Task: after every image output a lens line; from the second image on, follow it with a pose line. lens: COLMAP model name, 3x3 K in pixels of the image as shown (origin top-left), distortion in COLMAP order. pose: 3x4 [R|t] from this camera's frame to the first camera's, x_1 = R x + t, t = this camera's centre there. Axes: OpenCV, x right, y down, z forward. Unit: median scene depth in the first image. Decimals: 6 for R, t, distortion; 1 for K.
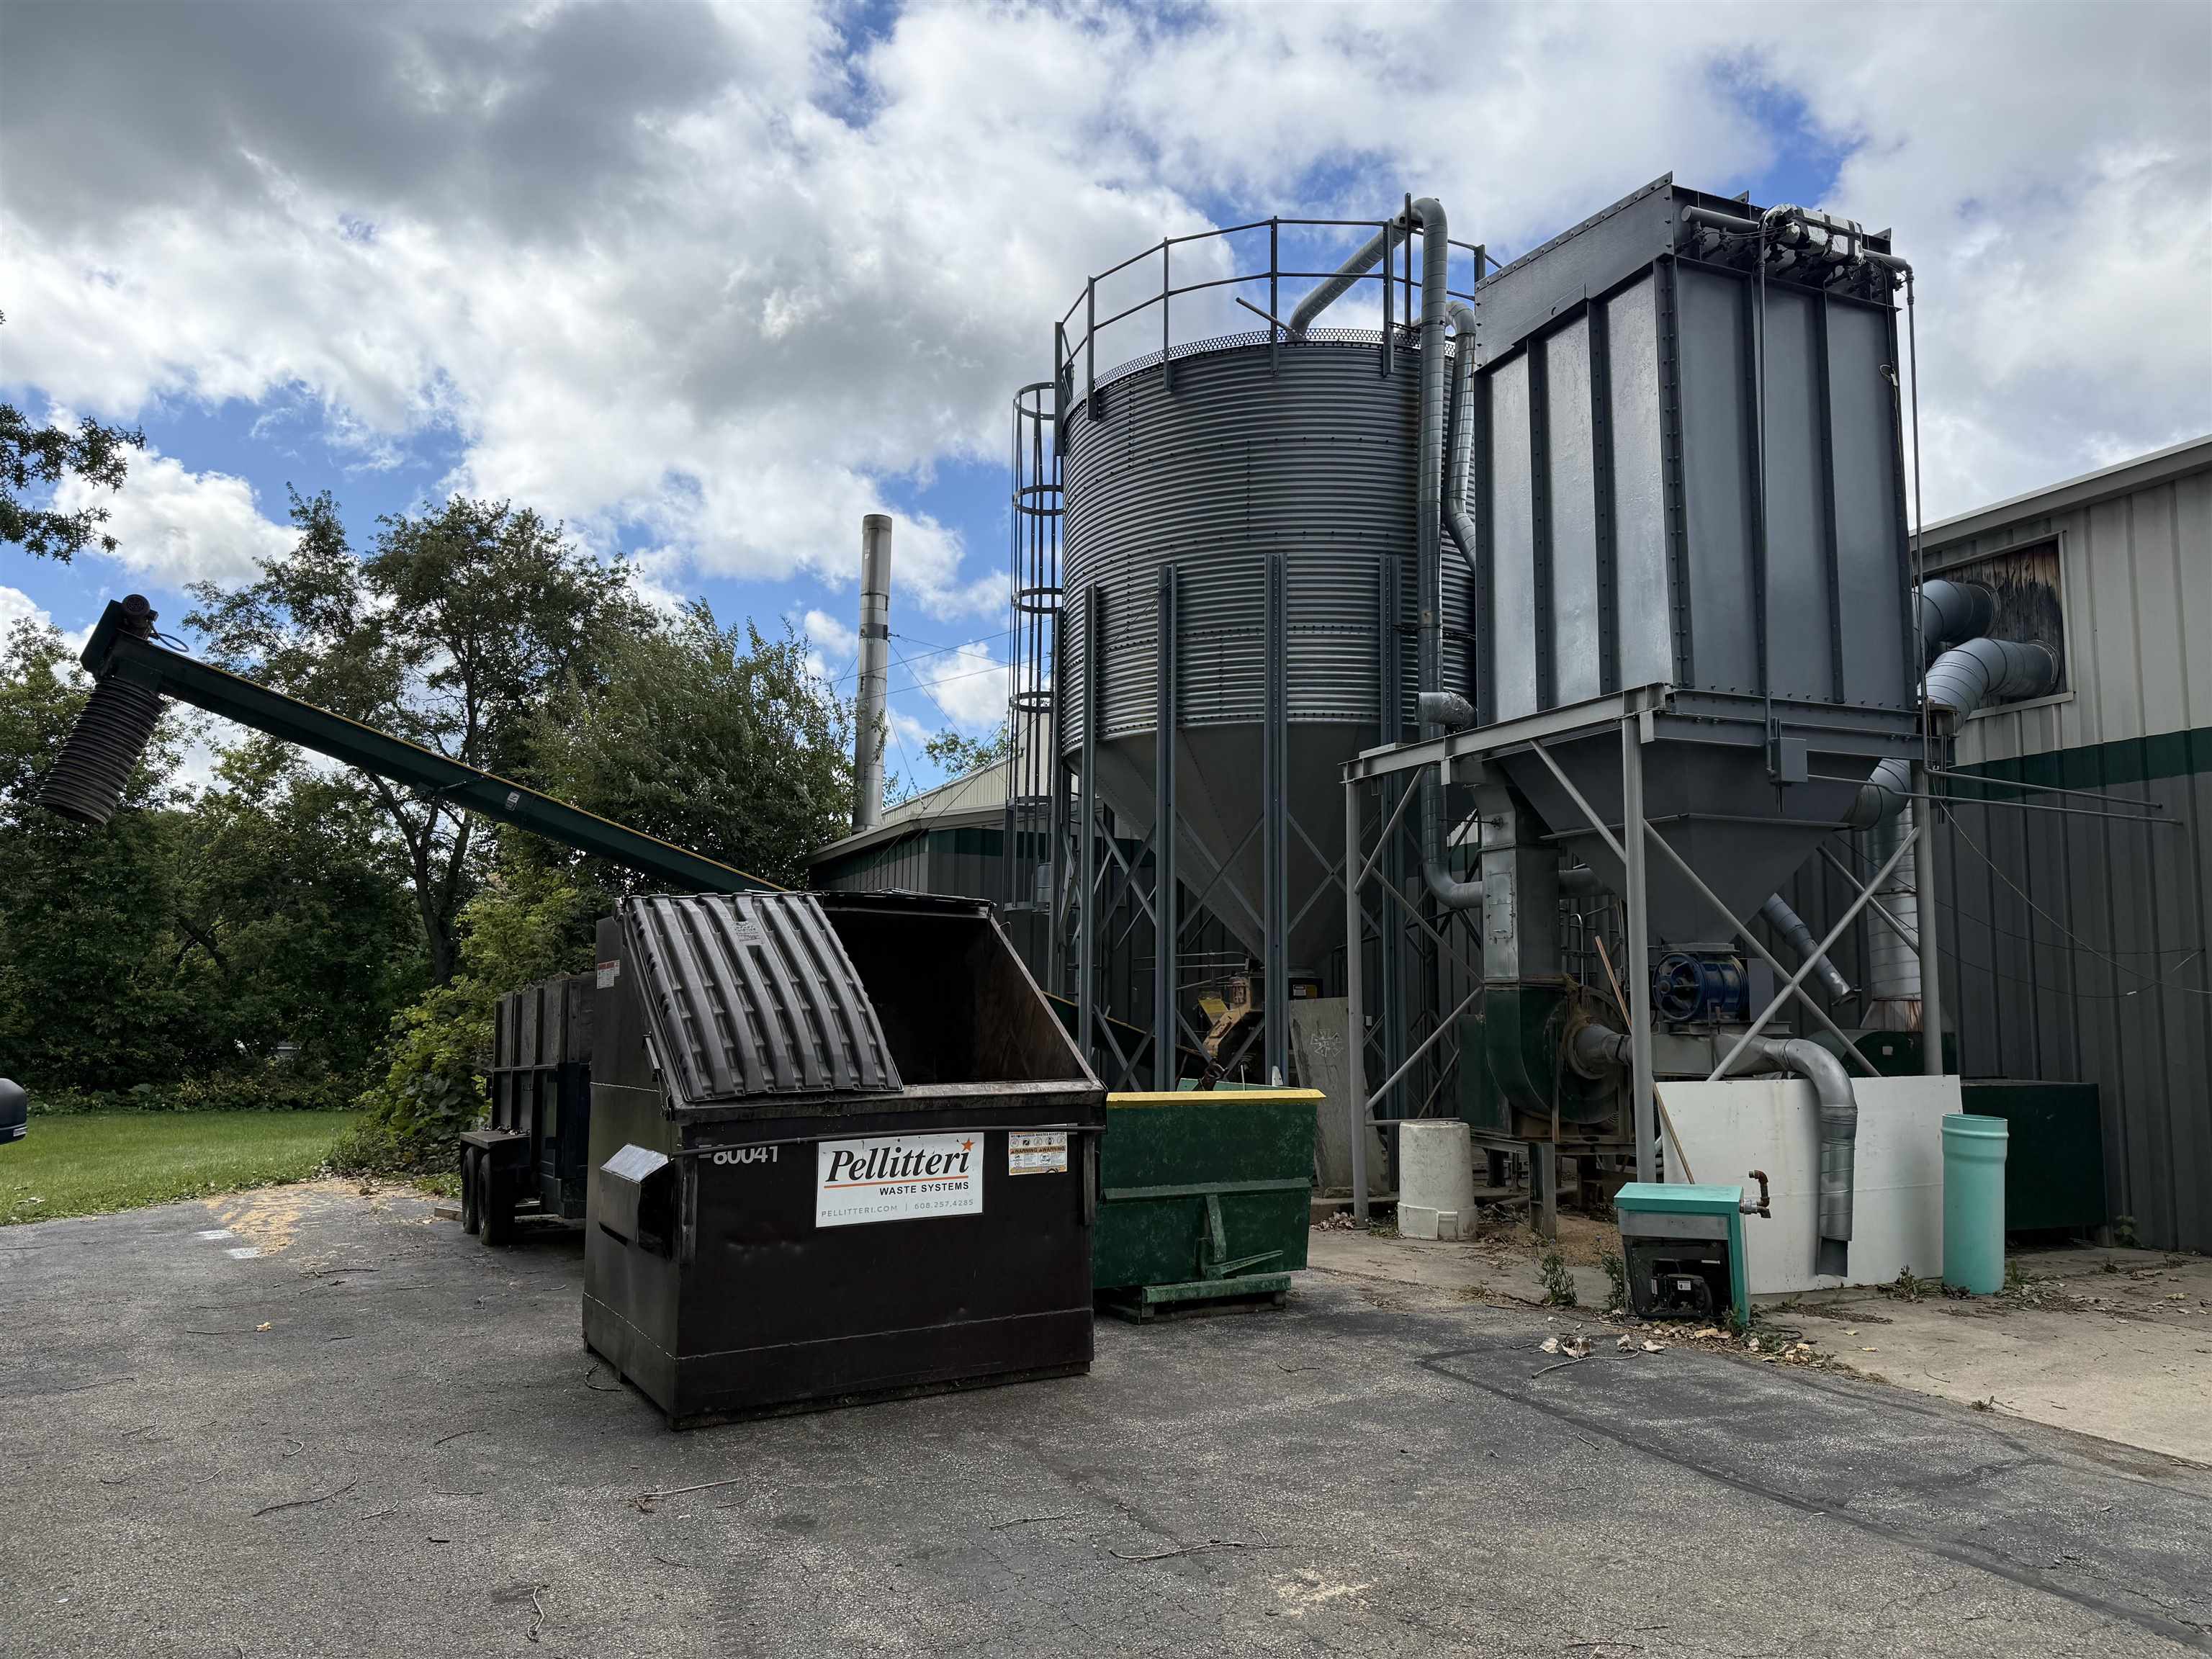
lens RADIAL K [[1548.4, 0, 1104.4], [0, 1548.4, 823.5], [0, 0, 1]] dist [0.070696, -0.087165]
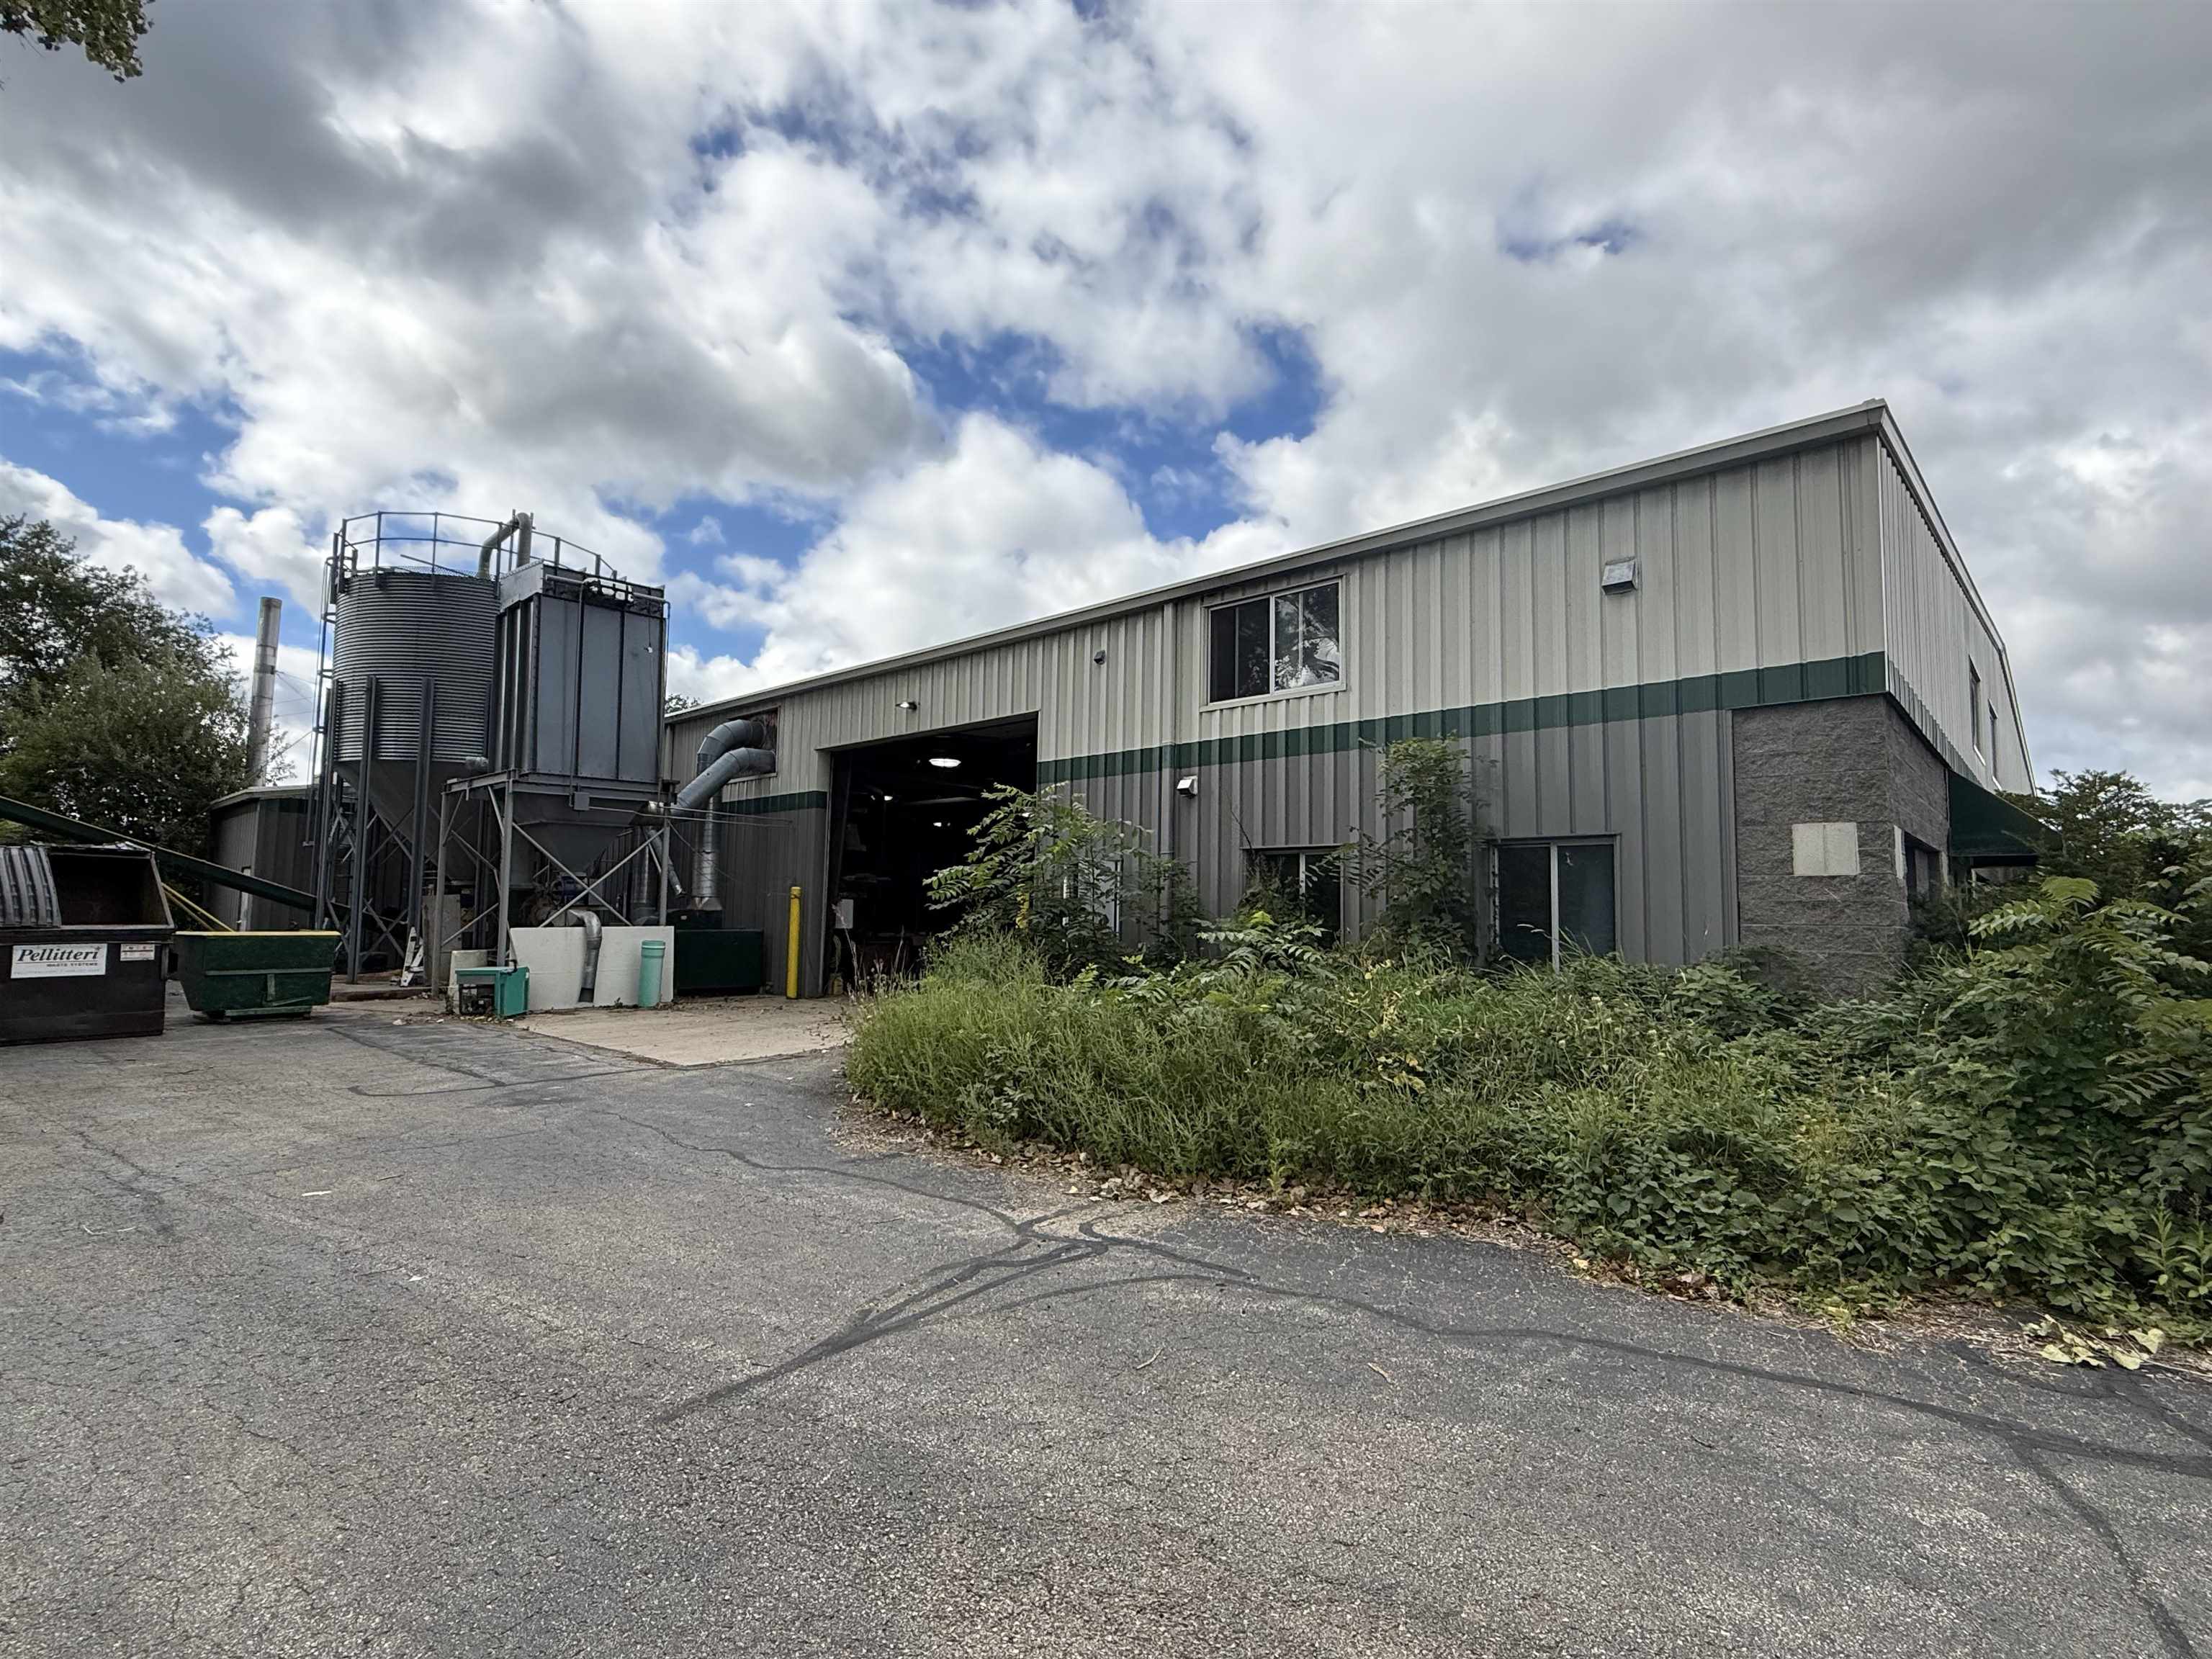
lens RADIAL K [[1065.3, 0, 1116.1], [0, 1065.3, 829.3], [0, 0, 1]] dist [-0.004448, -0.001625]
pose [[0.917732, 0.035997, 0.395566, 0.533454], [-0.055605, 0.997721, 0.038212, -0.105671], [-0.393290, -0.057064, 0.917642, -0.885563]]
